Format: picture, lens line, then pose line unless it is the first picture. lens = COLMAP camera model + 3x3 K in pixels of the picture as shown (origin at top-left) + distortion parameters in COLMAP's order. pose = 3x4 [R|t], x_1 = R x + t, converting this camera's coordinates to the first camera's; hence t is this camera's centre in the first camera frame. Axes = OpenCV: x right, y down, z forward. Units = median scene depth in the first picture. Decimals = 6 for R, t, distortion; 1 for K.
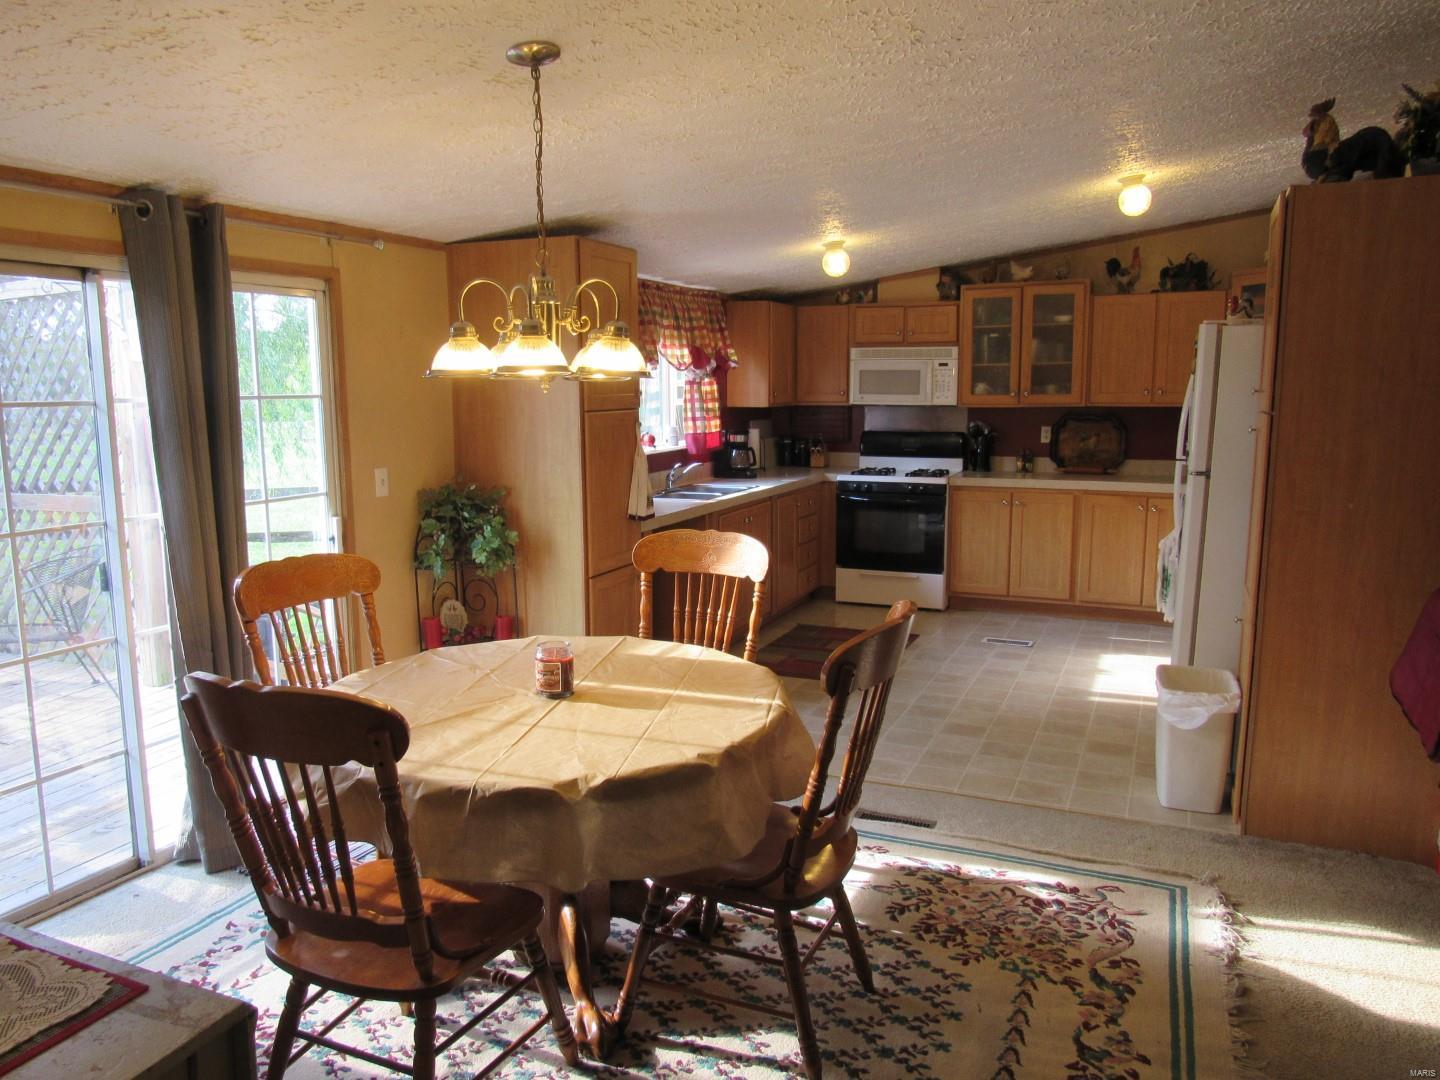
lens RADIAL K [[1011.0, 0, 720.0], [0, 1011.0, 540.0], [0, 0, 1]] dist [-0.038869, -0.000823]
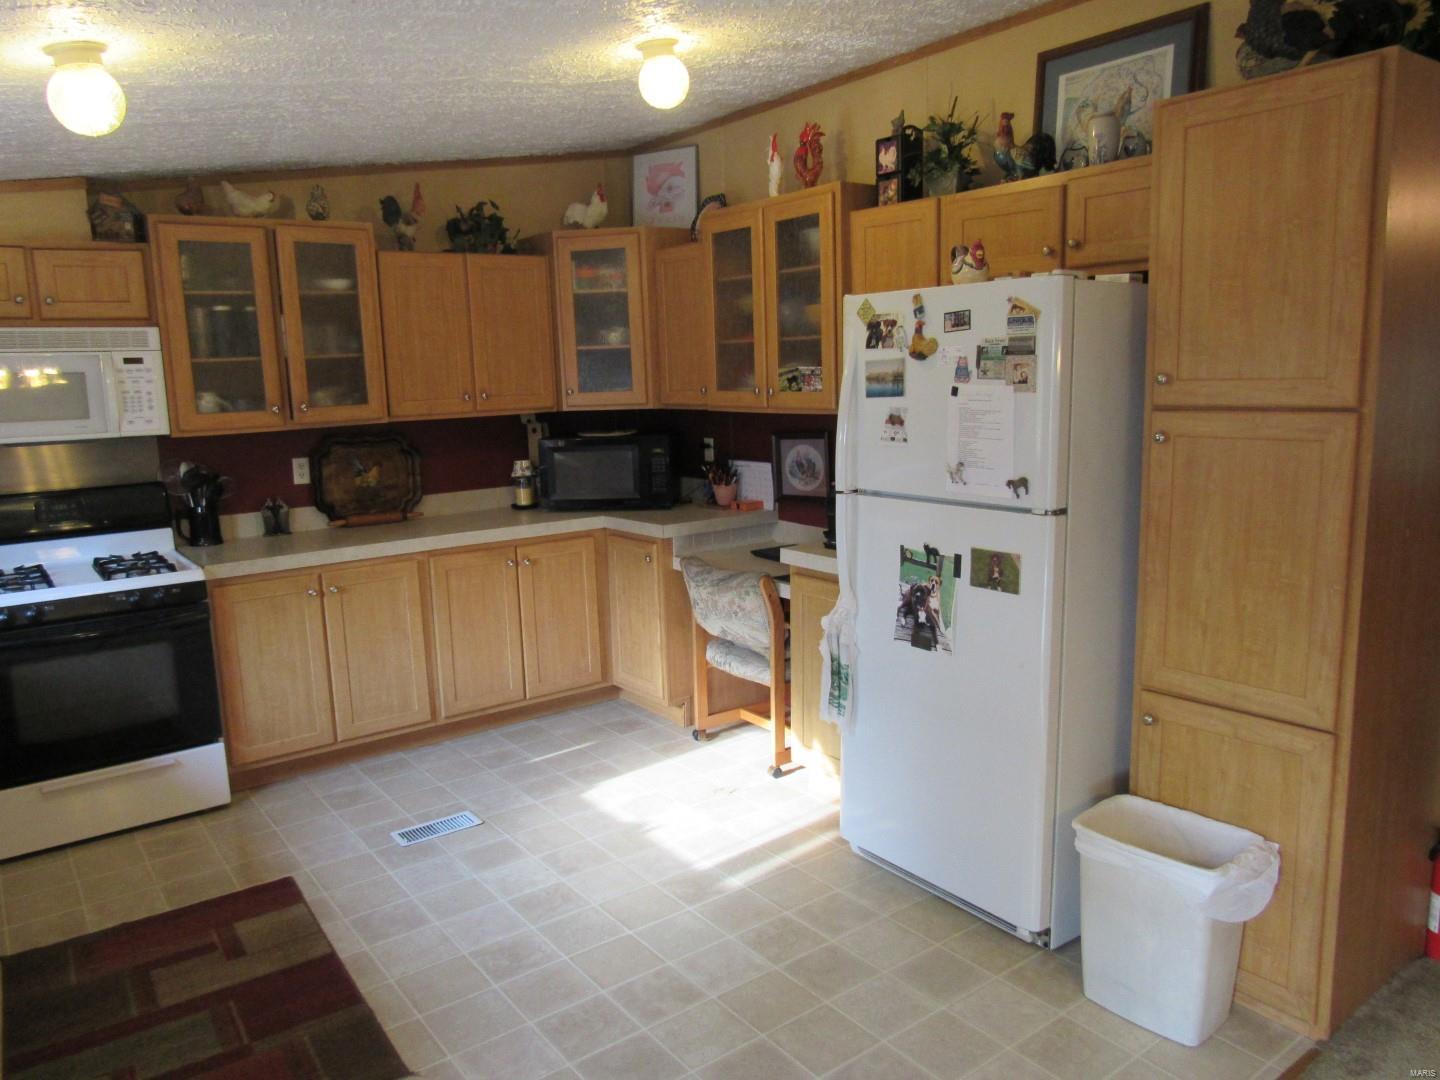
lens RADIAL K [[1011.0, 0, 720.0], [0, 1011.0, 540.0], [0, 0, 1]] dist [-0.038869, -0.000823]
pose [[0.483011, -0.151829, 0.862351, -0.102179], [0.158240, 0.983772, 0.084575, -0.078232], [-0.861197, 0.095608, 0.499198, 0.492144]]
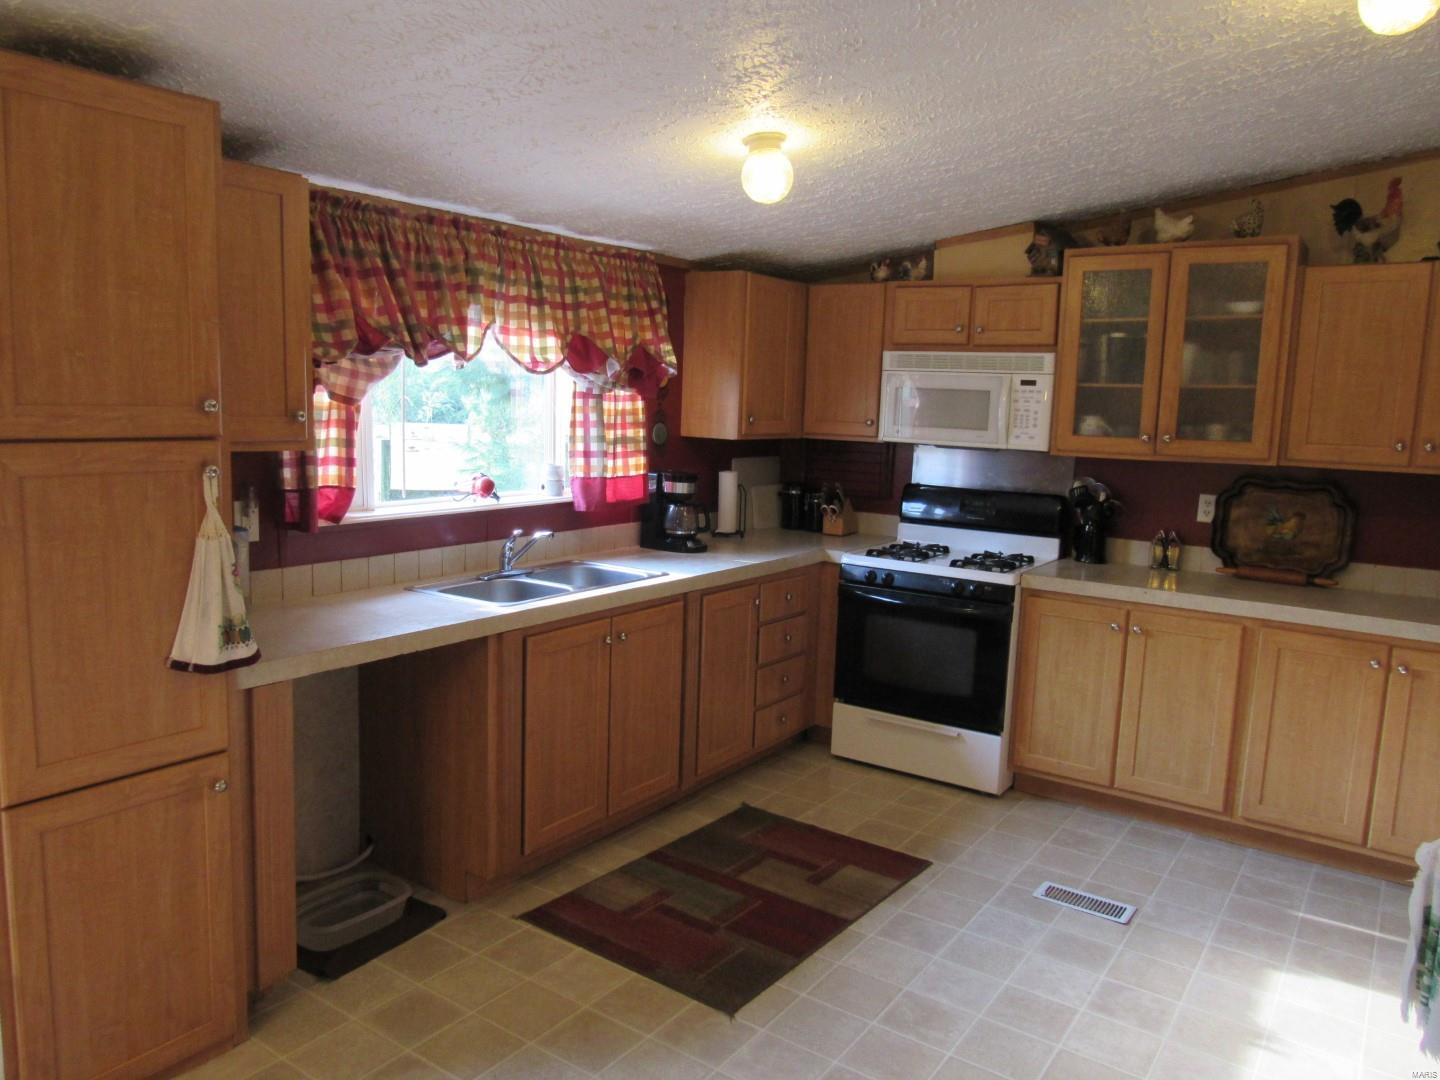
lens RADIAL K [[1031.0, 0, 720.0], [0, 1031.0, 540.0], [0, 0, 1]] dist [-0.018826, 0.005659]
pose [[0.982044, 0.064897, -0.177140, 0.161413], [-0.068473, 0.997553, -0.014142, -0.061794], [0.175788, 0.026018, 0.984084, 0.381990]]
